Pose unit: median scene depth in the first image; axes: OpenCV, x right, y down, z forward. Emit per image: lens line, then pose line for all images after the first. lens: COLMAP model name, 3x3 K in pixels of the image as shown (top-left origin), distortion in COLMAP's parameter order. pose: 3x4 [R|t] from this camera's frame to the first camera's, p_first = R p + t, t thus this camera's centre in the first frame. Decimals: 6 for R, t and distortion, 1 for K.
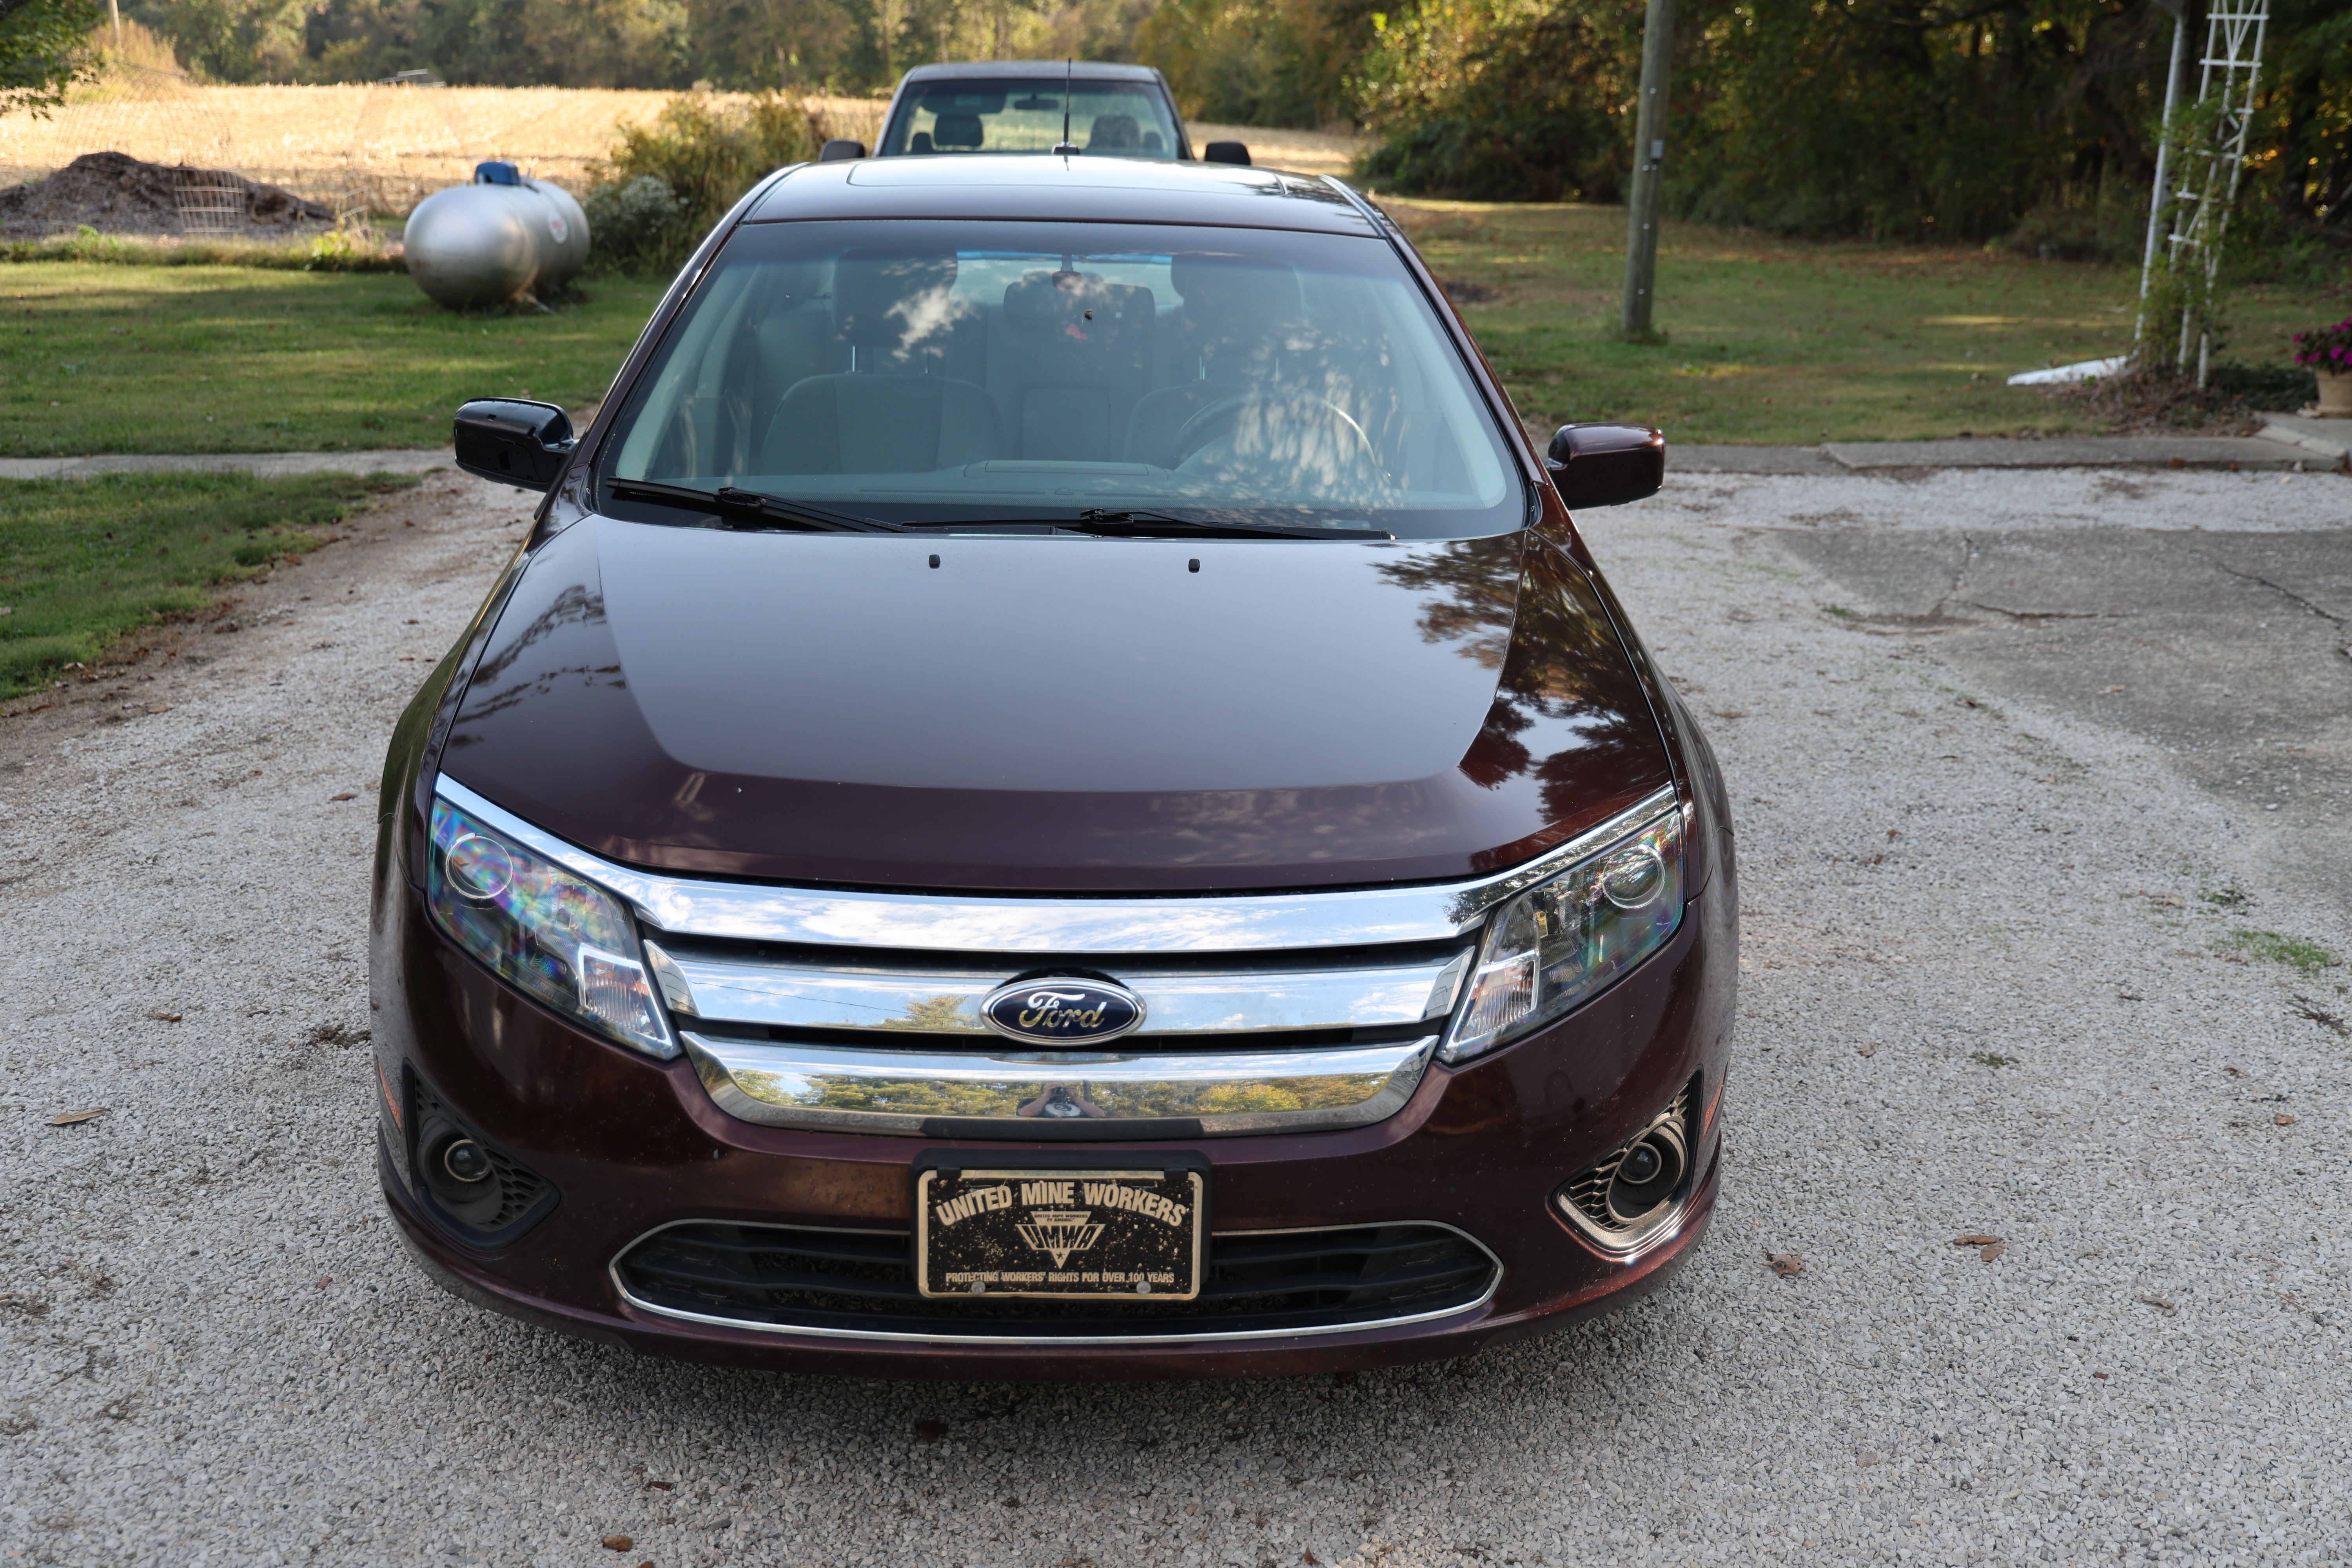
lens RADIAL K [[2529.0, 0, 1179.7], [0, 2529.0, 793.8], [0, 0, 1]] dist [0.110531, 0.000000]
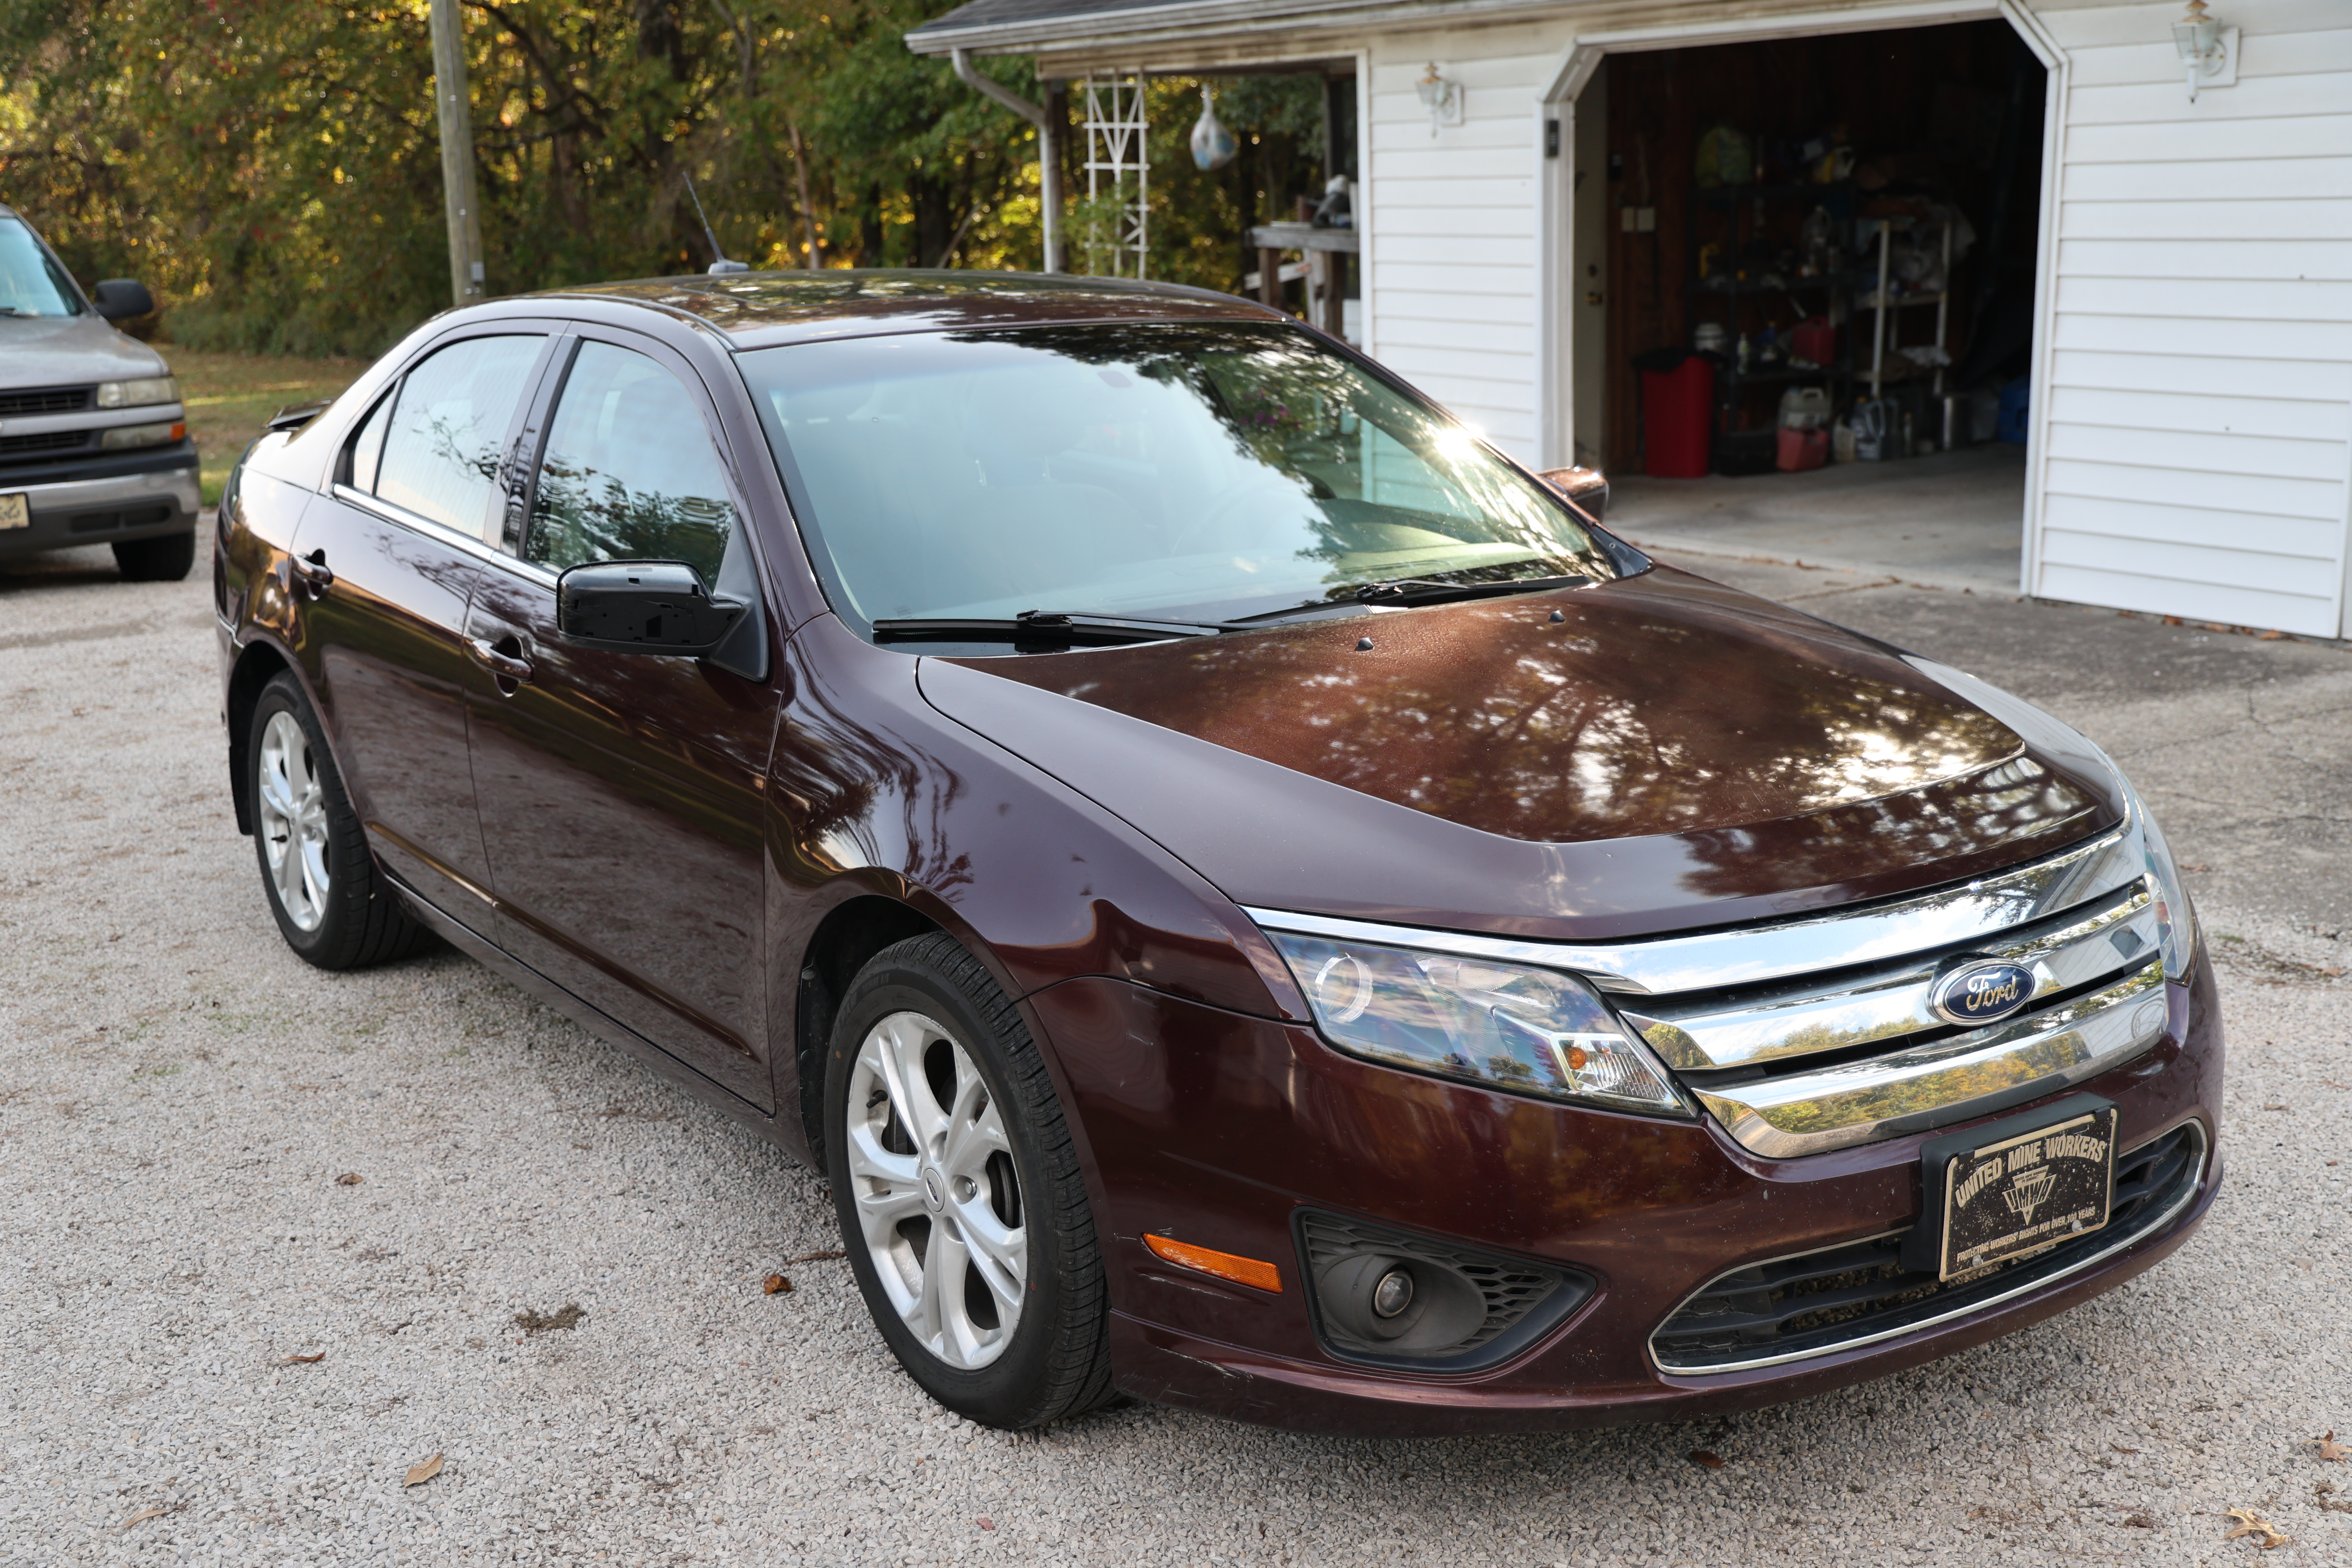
lens RADIAL K [[2719.5, 0, 1173.2], [0, 2719.5, 795.0], [0, 0, 1]] dist [-0.006569, 0.000000]
pose [[0.847030, -0.154257, 0.508670, -0.915960], [0.183105, 0.983070, -0.006783, -0.051896], [-0.499012, 0.098885, 0.860935, 0.167384]]
